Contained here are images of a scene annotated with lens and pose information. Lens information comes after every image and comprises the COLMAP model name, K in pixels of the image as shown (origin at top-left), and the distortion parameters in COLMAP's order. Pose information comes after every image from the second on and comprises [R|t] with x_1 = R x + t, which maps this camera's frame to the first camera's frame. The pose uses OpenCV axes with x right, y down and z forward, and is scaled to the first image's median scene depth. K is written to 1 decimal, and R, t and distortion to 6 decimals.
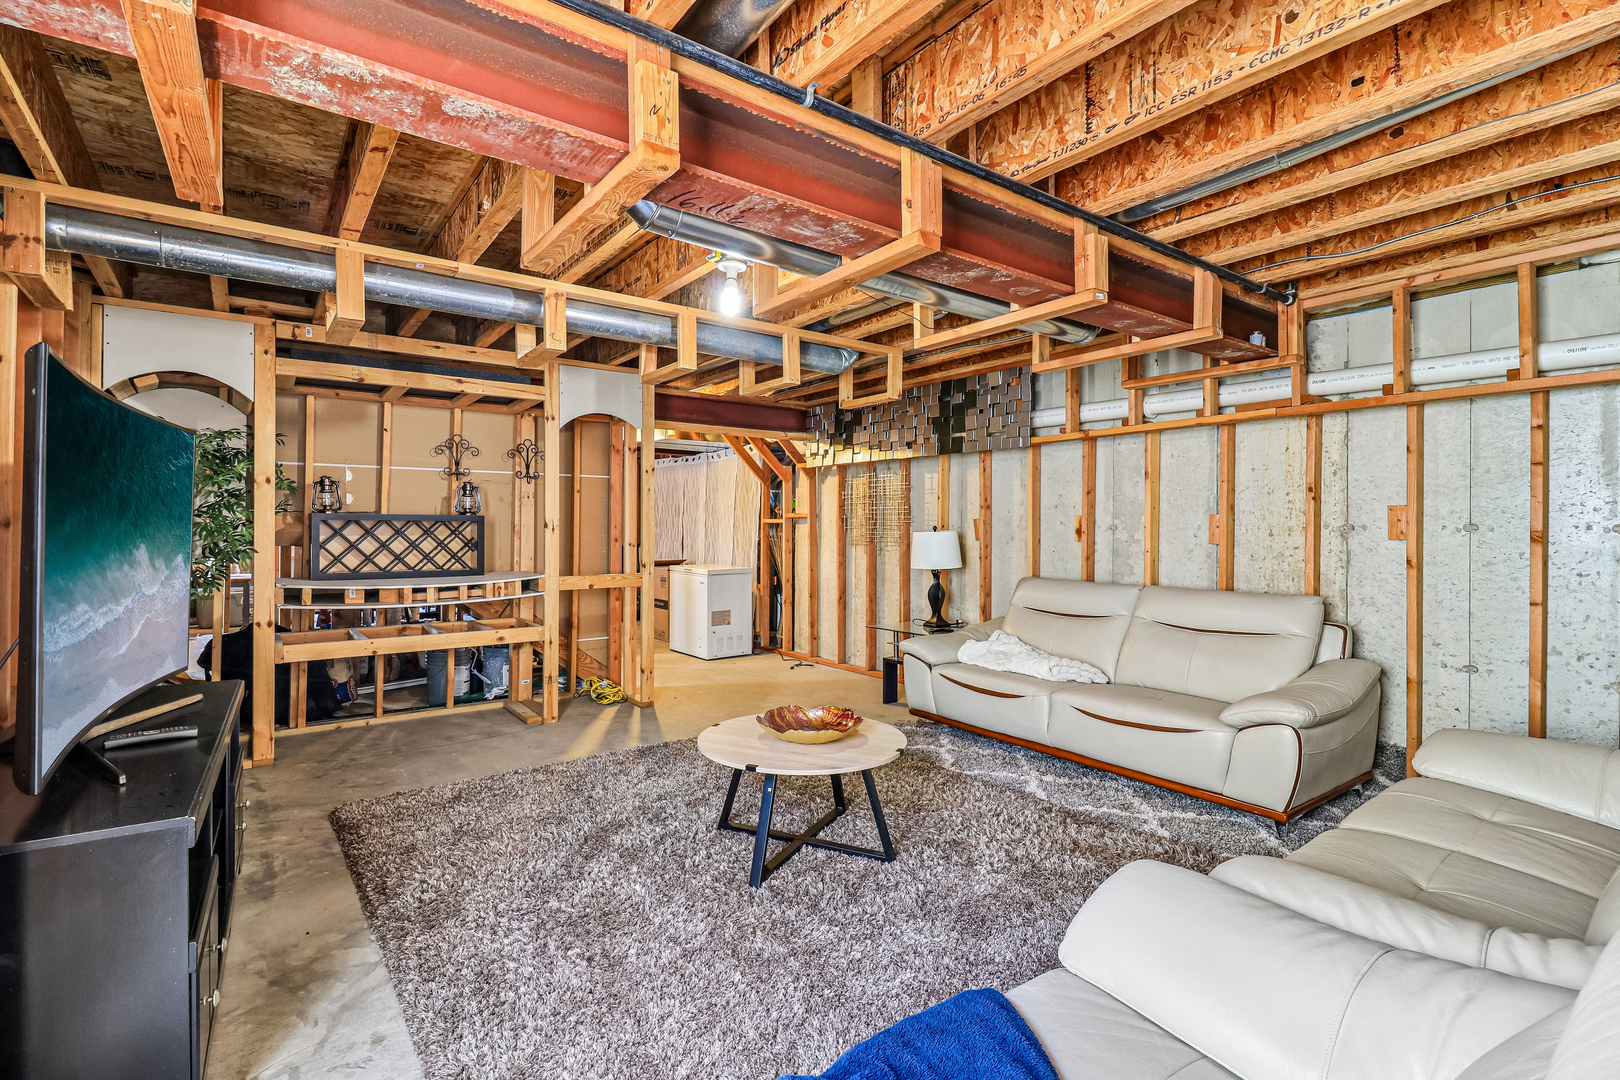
lens RADIAL K [[758.9, 0, 807.2], [0, 758.9, 529.8], [0, 0, 1]] dist [0.002575, -0.003040]
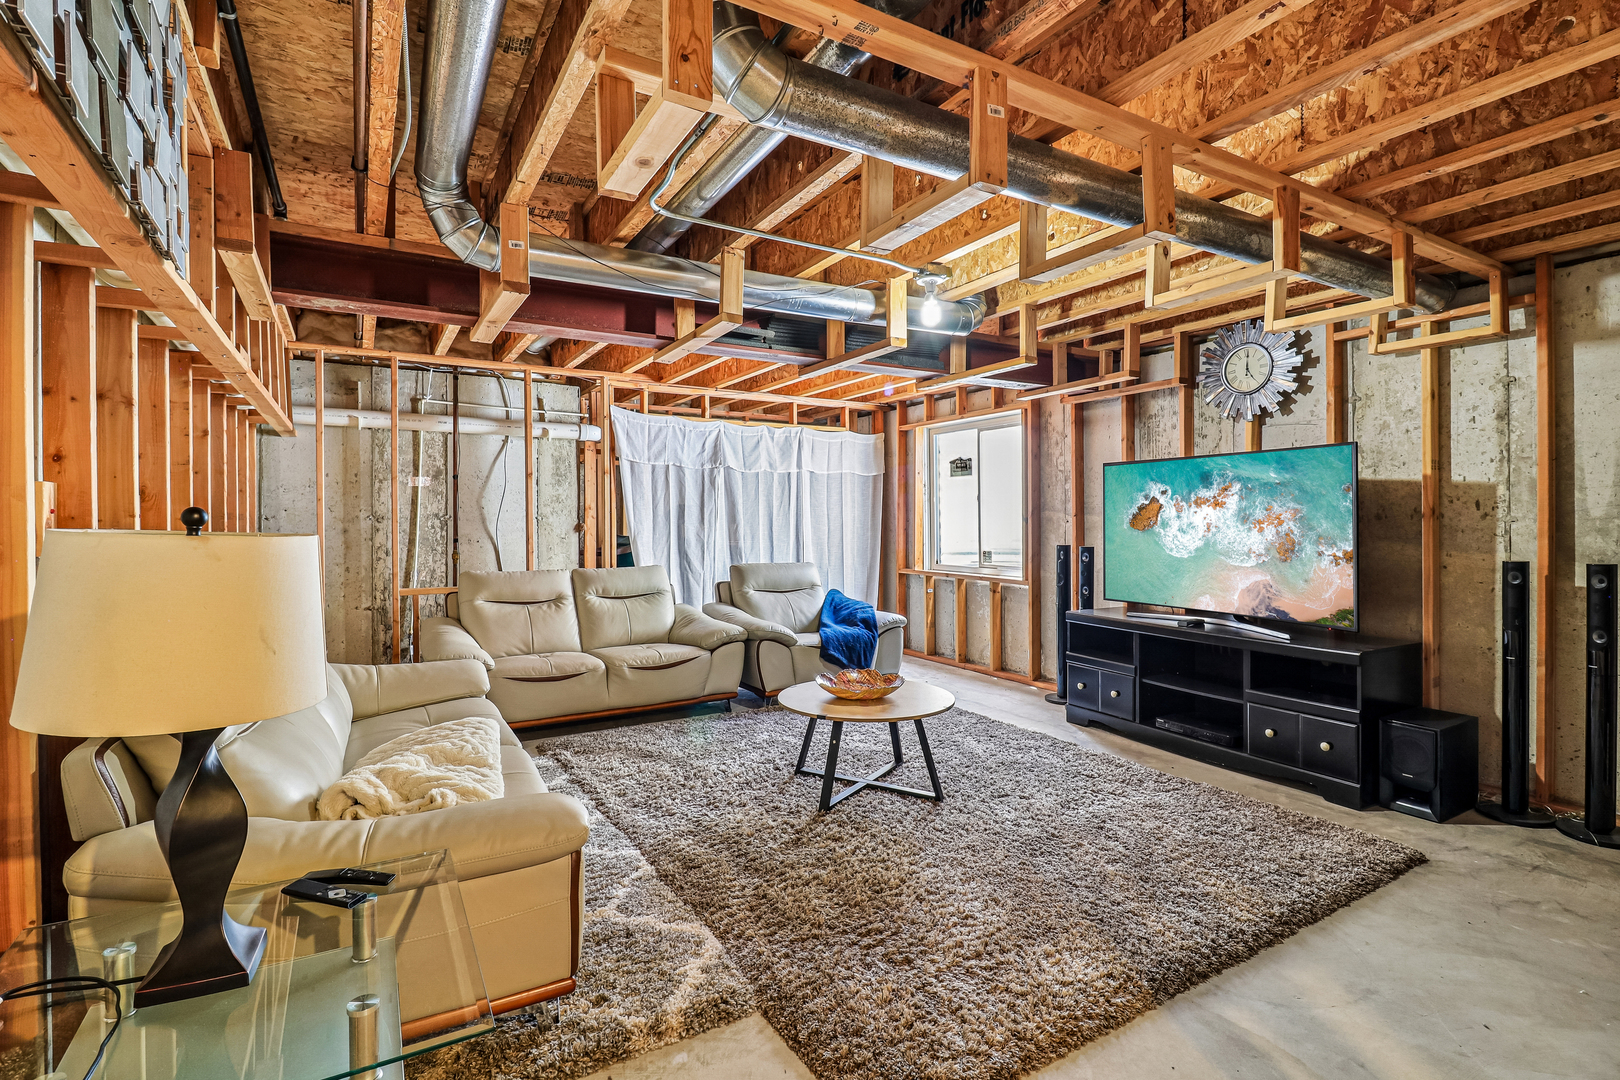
lens RADIAL K [[758.9, 0, 809.9], [0, 758.9, 528.9], [0, 0, 1]] dist [0.002575, -0.003040]
pose [[-0.993693, 0.001546, 0.112123, -0.050542], [0.002937, 0.999921, 0.012246, -0.002118], [-0.112095, 0.012498, -0.993619, 2.030704]]
